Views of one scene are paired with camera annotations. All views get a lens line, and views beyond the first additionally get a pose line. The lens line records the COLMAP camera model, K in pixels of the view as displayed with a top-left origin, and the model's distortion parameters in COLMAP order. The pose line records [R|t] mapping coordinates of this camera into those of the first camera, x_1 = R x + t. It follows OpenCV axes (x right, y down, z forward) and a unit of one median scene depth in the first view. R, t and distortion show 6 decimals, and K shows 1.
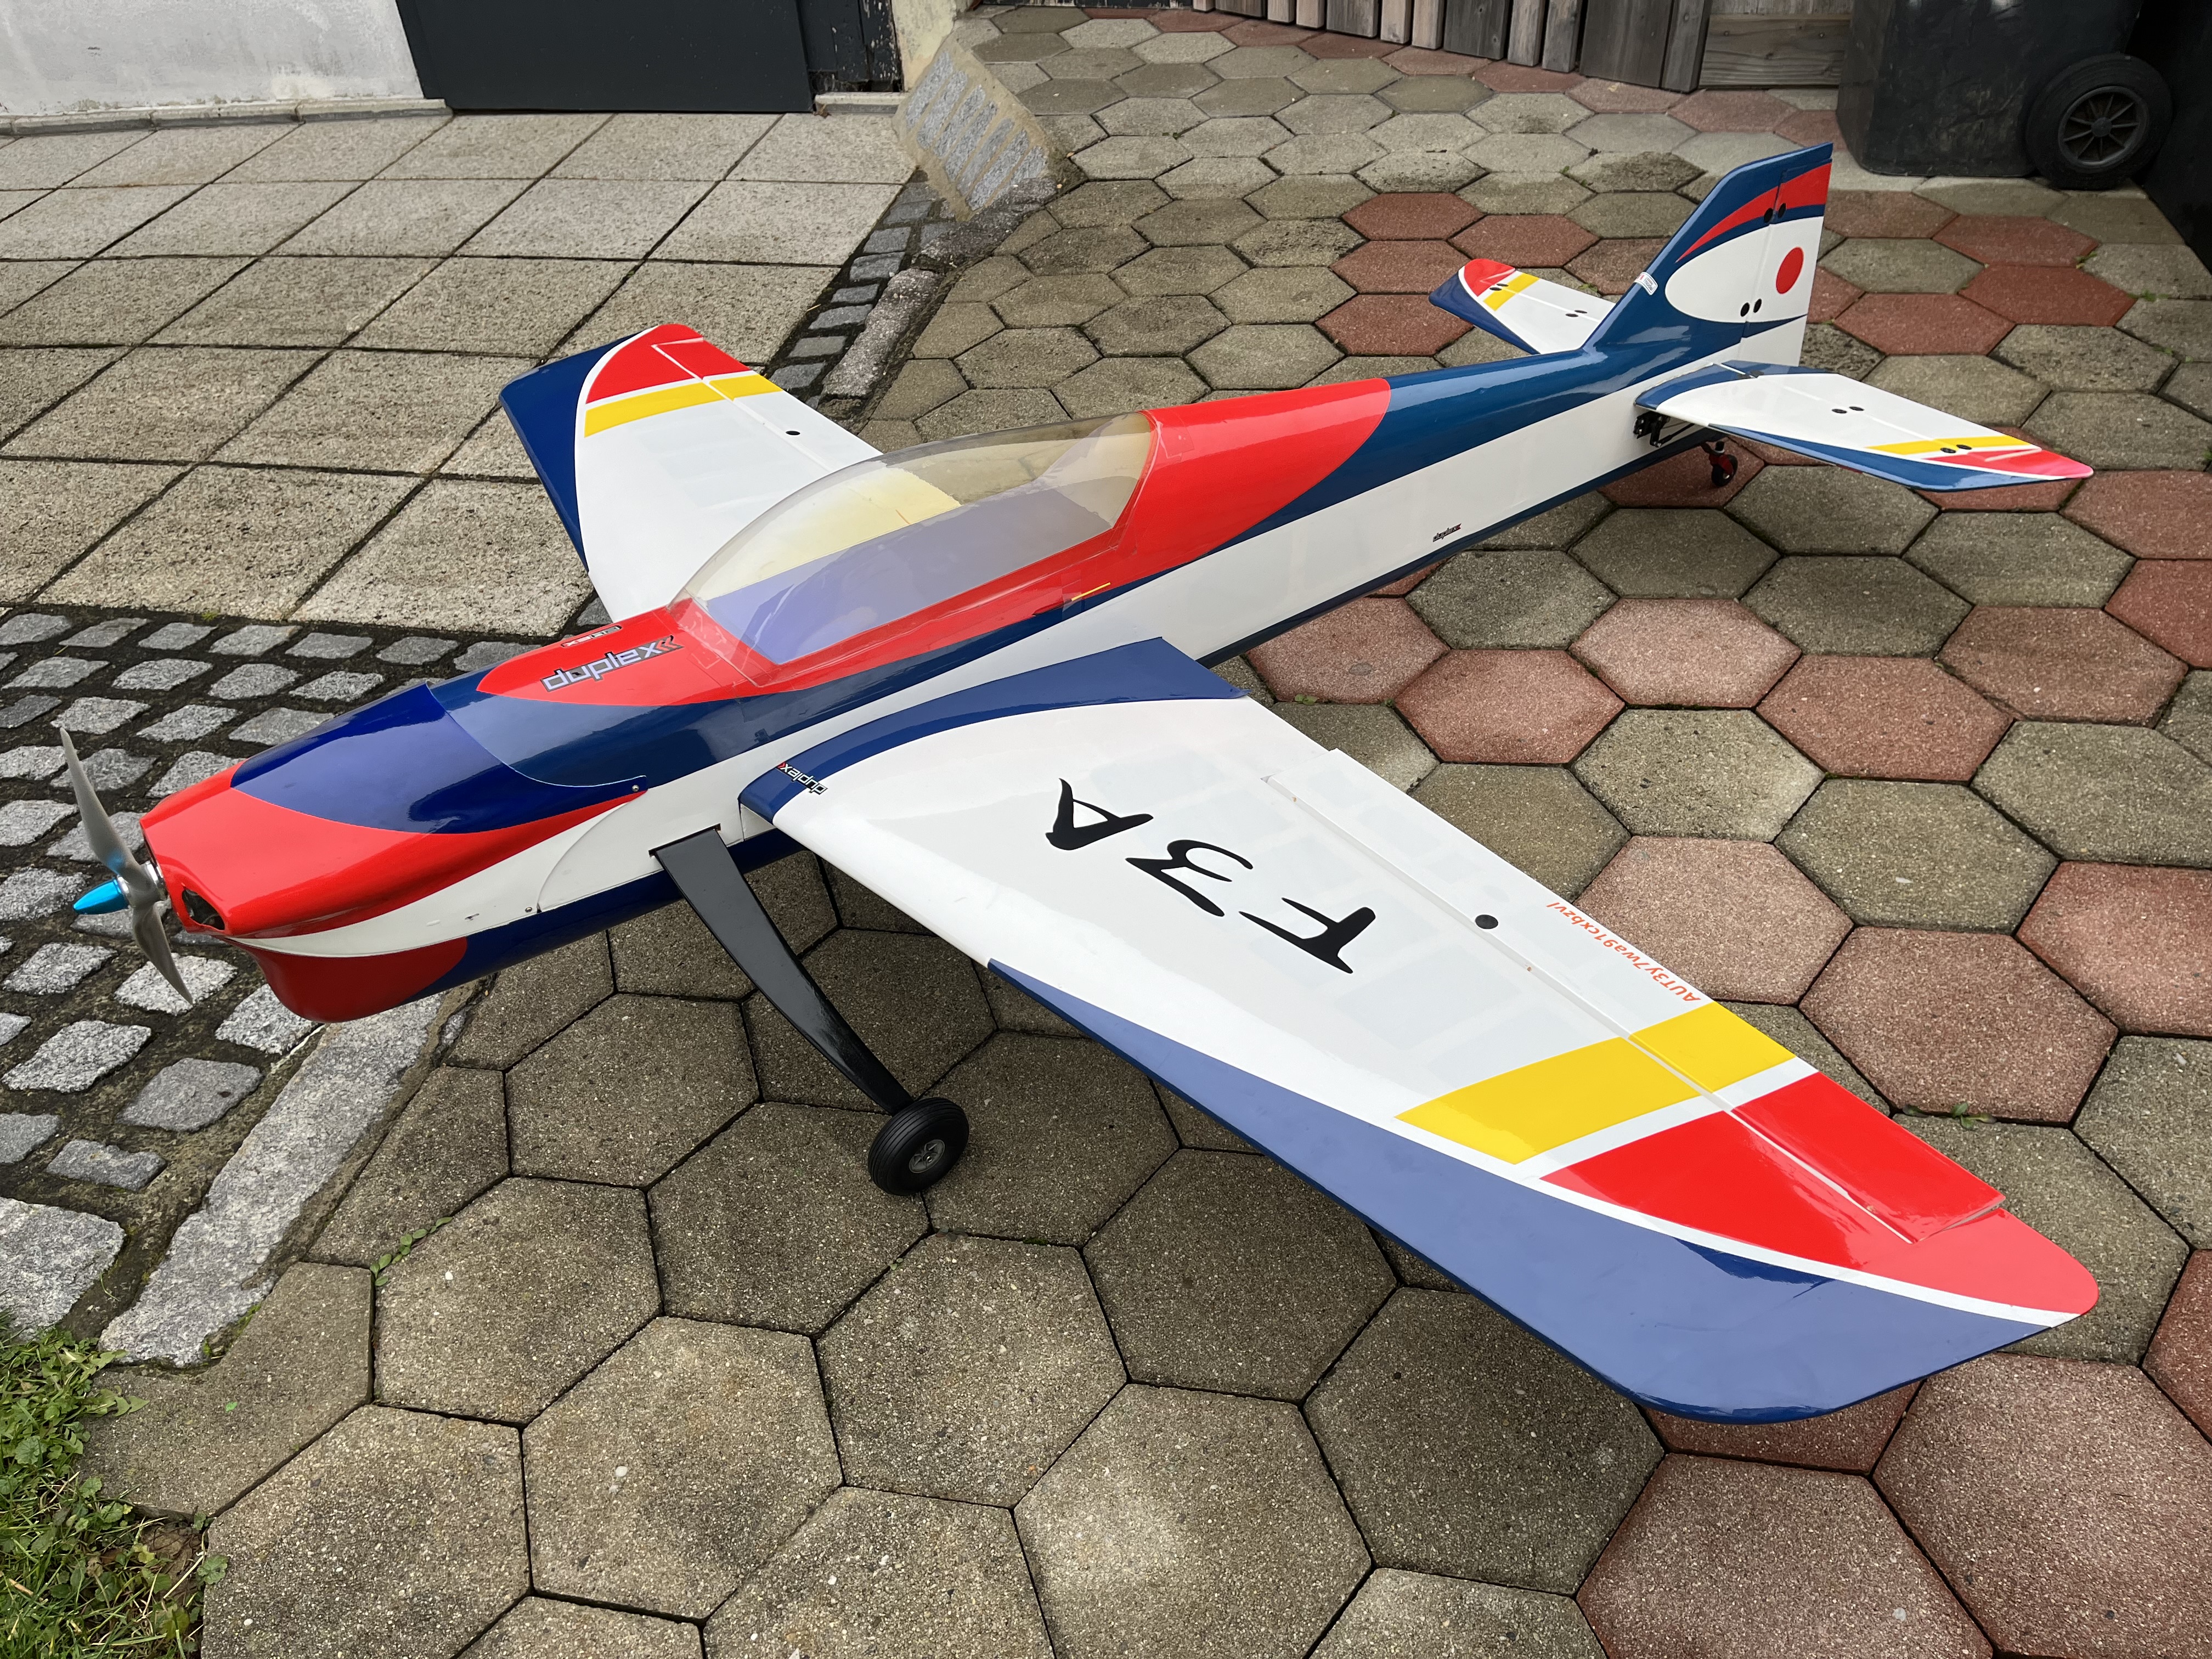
lens RADIAL K [[1601.6, 0, 1106.0], [0, 1601.6, 829.5], [0, 0, 1]] dist [0.085480, -0.108690]
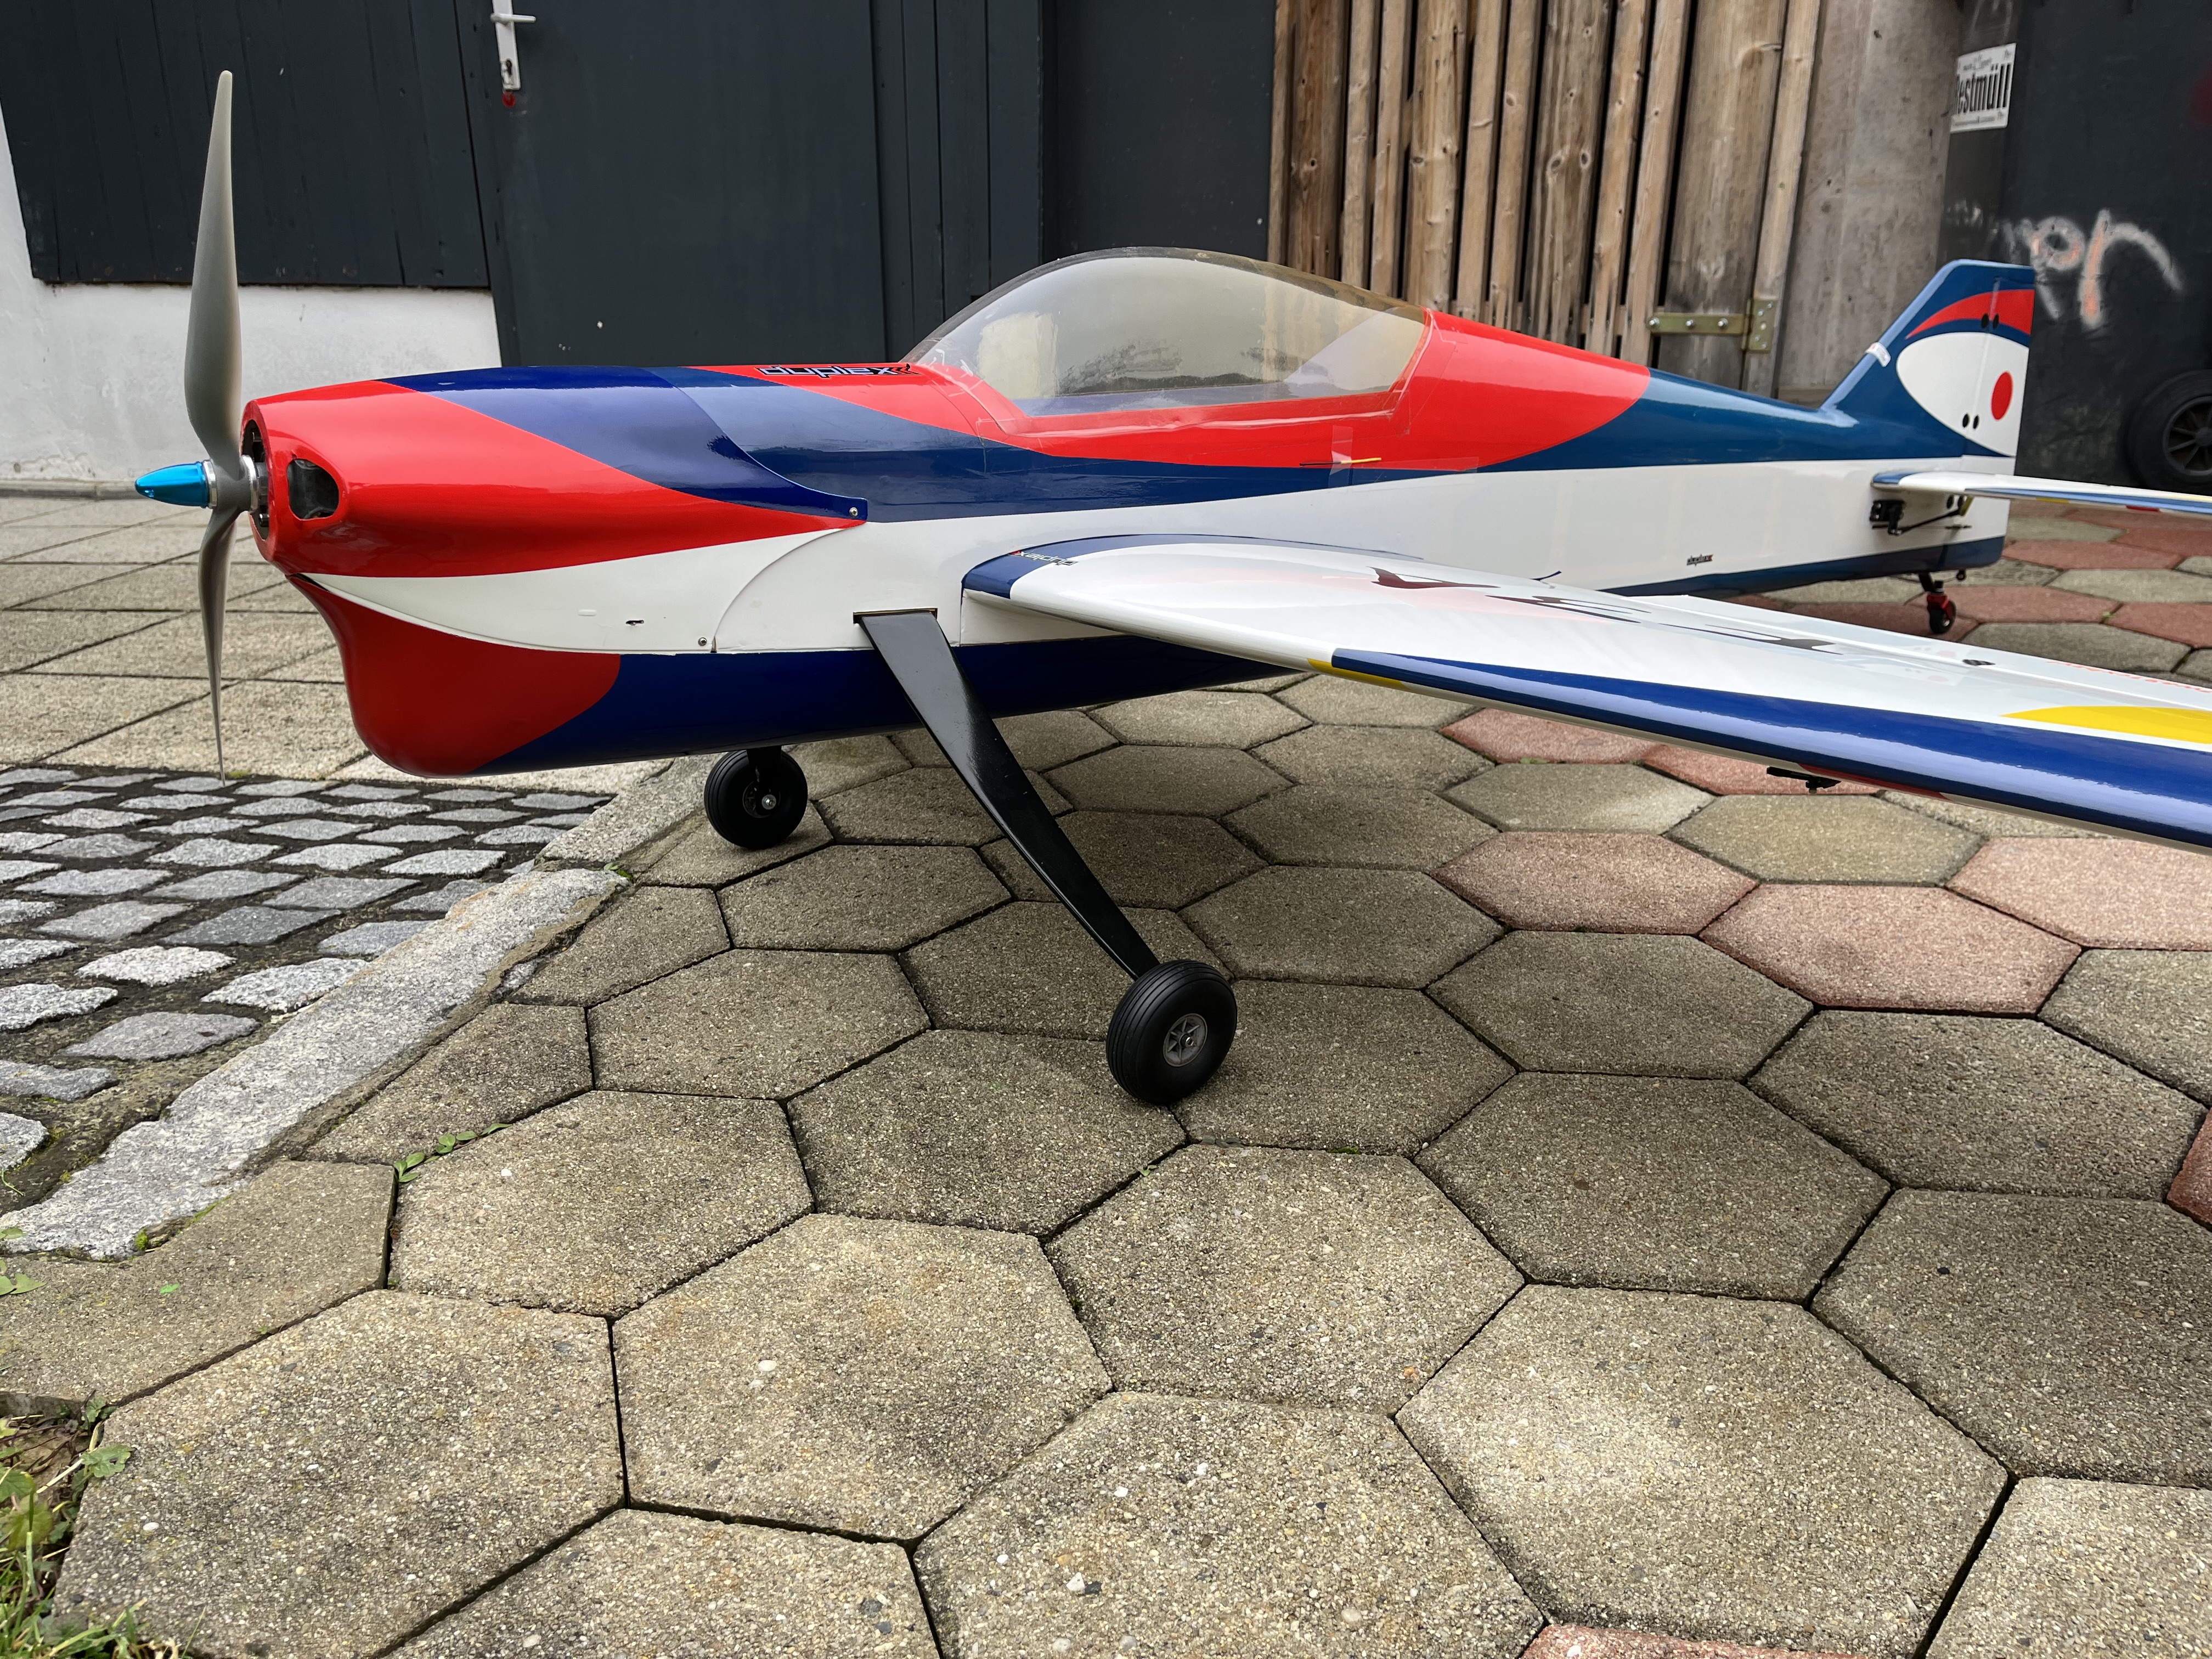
lens RADIAL K [[1631.5, 0, 1106.0], [0, 1631.5, 829.5], [0, 0, 1]] dist [0.064104, -0.079772]
pose [[0.998976, 0.043656, 0.011846, -0.167679], [-0.037217, 0.942082, -0.333310, 0.377507], [-0.025711, 0.332528, 0.942743, 0.285988]]
